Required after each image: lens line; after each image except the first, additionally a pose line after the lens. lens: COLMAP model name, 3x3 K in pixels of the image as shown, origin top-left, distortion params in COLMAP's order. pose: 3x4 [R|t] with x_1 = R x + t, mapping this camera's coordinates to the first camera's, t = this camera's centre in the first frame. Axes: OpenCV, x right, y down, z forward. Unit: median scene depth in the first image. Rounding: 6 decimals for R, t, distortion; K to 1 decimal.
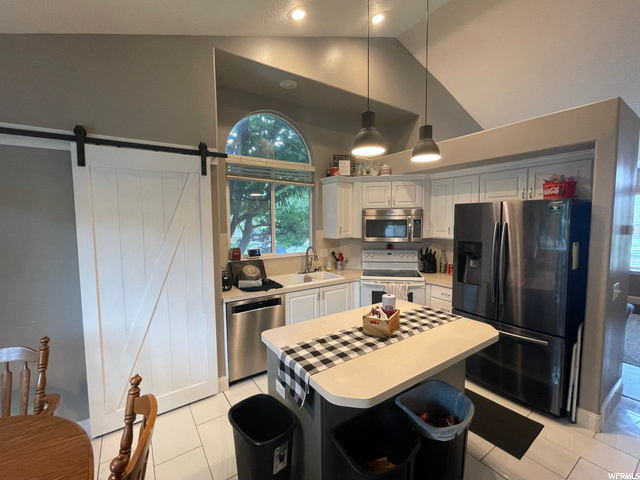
lens RADIAL K [[276.9, 0, 319.6], [0, 276.9, 240.8], [0, 0, 1]] dist [0.001459, -0.001866]
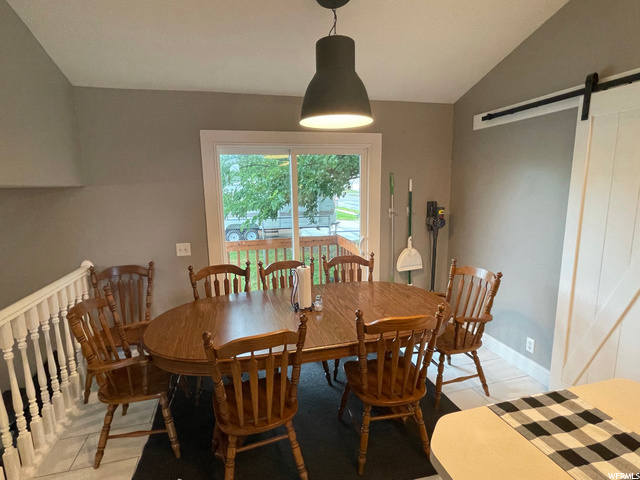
lens RADIAL K [[323.7, 0, 316.7], [0, 323.7, 238.6], [0, 0, 1]] dist [0.004375, 0.000545]
pose [[-0.324757, 0.173630, -0.929724, 0.452121], [-0.043474, 0.979225, 0.198060, -0.046592], [0.944798, 0.104740, -0.310461, 0.445667]]
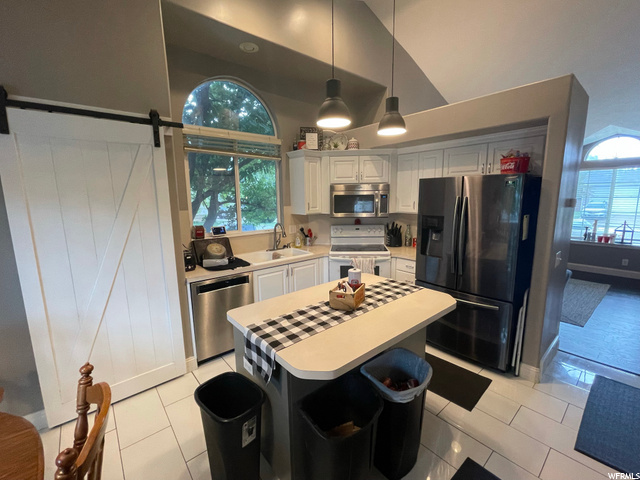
lens RADIAL K [[276.9, 0, 318.7], [0, 276.9, 240.7], [0, 0, 1]] dist [0.001459, -0.001866]
pose [[0.994447, -0.023045, 0.102682, 0.014063], [0.014271, 0.996246, 0.085380, 0.002234], [-0.104264, -0.083441, 0.991043, 0.015145]]
